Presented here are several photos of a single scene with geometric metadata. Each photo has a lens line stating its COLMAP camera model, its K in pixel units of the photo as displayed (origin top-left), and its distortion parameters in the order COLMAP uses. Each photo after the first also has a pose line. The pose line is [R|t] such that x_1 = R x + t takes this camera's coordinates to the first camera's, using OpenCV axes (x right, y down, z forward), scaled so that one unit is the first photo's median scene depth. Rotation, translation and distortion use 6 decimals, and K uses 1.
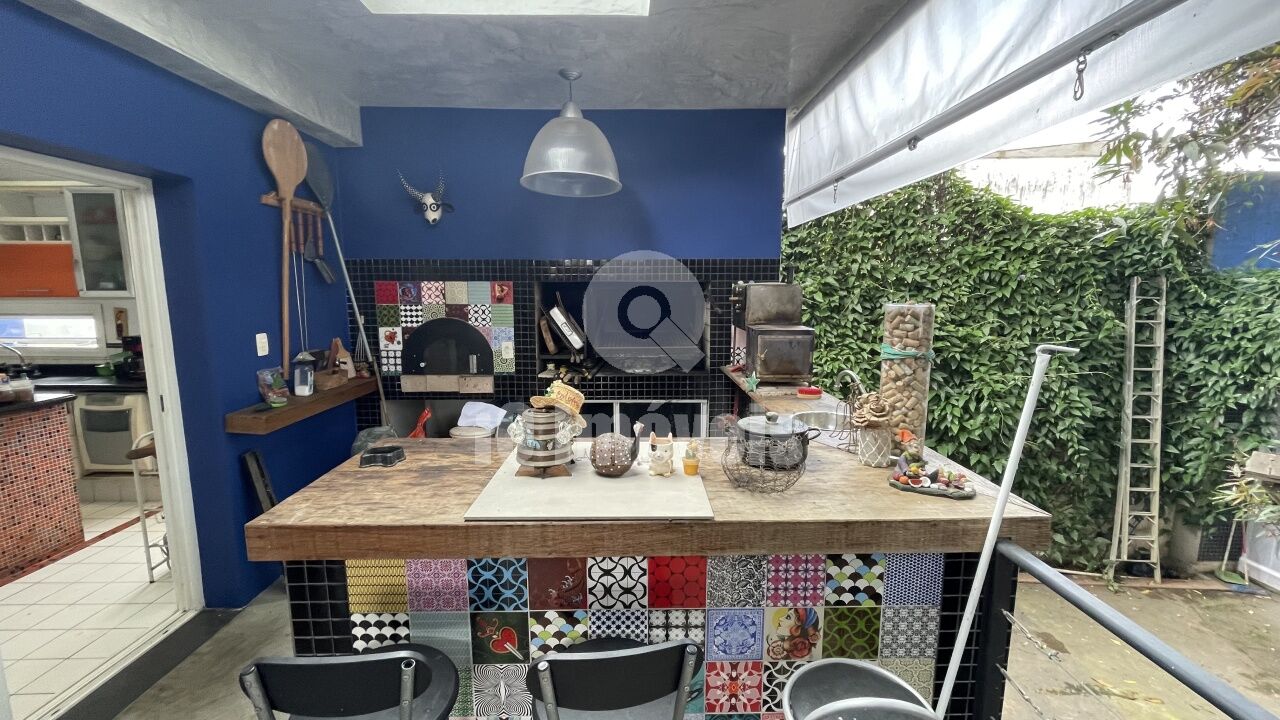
lens RADIAL K [[516.2, 0, 641.4], [0, 516.2, 356.9], [0, 0, 1]] dist [-0.000966, 0.000083]
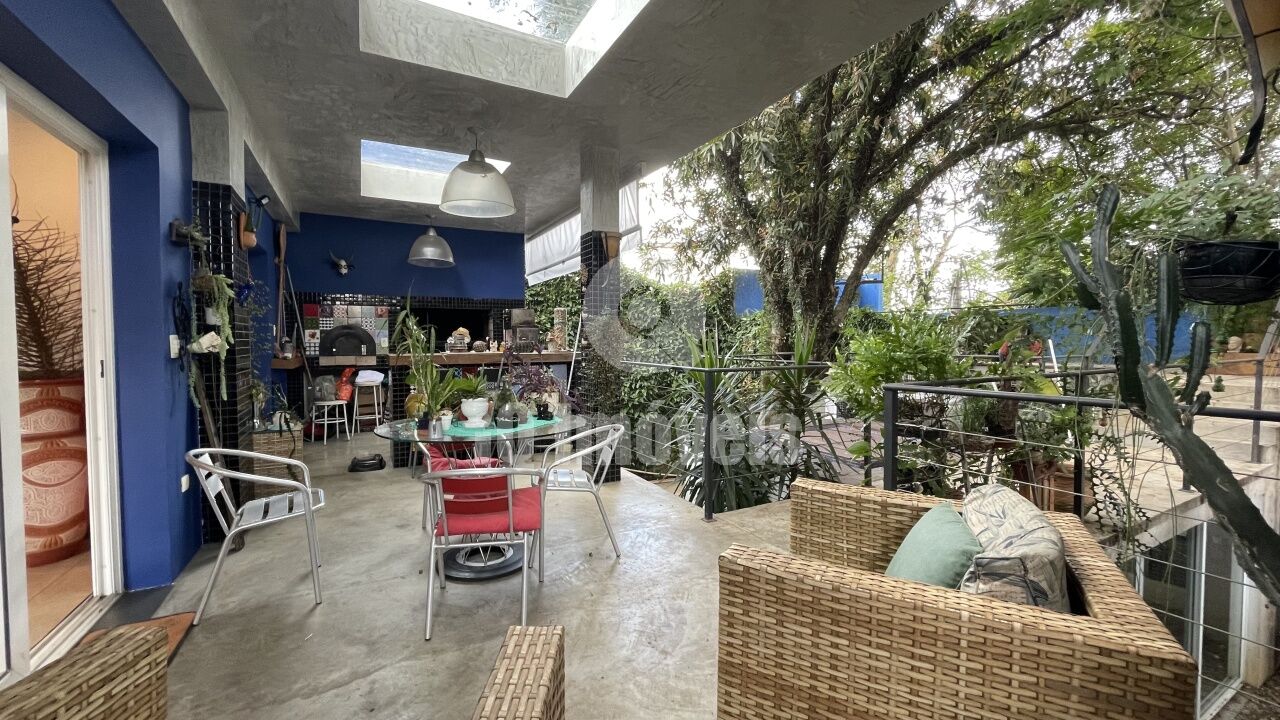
lens RADIAL K [[516.2, 0, 641.4], [0, 516.2, 356.9], [0, 0, 1]] dist [-0.000966, 0.000083]
pose [[0.887972, -0.017991, 0.459545, -0.294674], [0.064789, 0.994163, -0.086268, 0.265136], [-0.455310, 0.106377, 0.883955, -1.101384]]
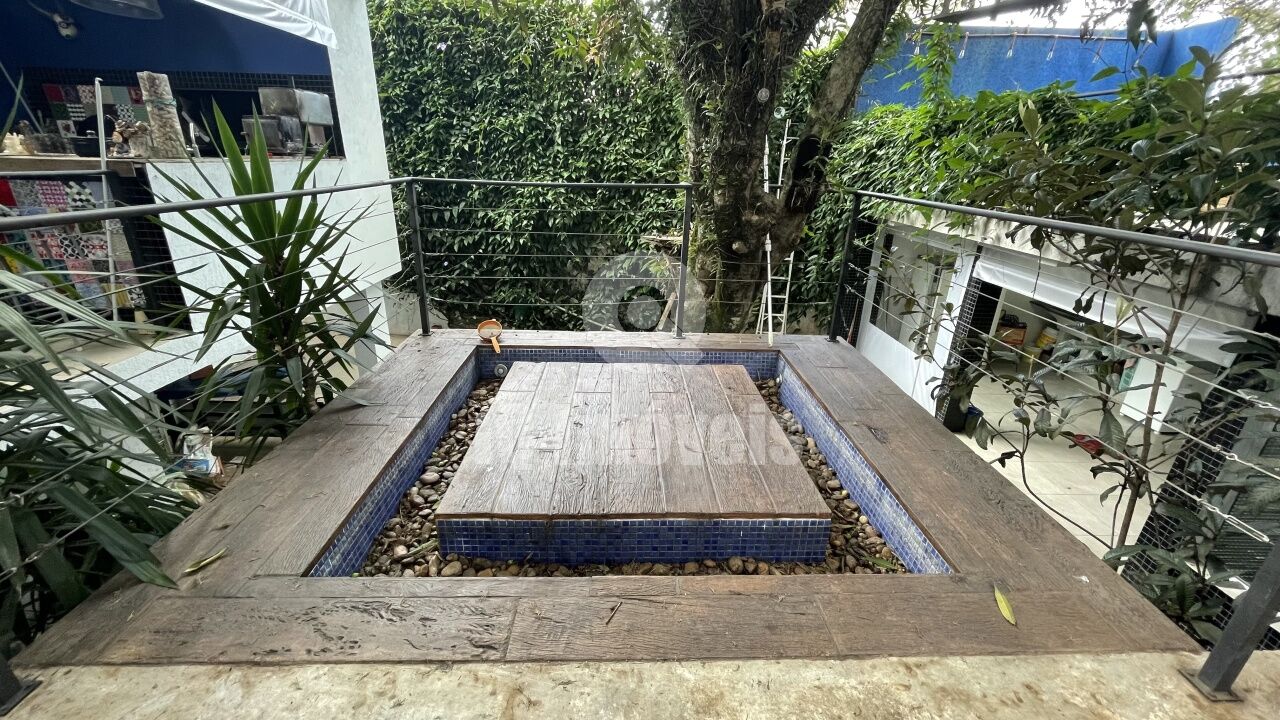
lens RADIAL K [[516.2, 0, 641.4], [0, 516.2, 356.9], [0, 0, 1]] dist [-0.000966, 0.000083]
pose [[0.999581, 0.026107, 0.012474, 1.084123], [-0.028299, 0.971941, 0.233517, 0.195927], [-0.006028, -0.233773, 0.972273, -0.528115]]
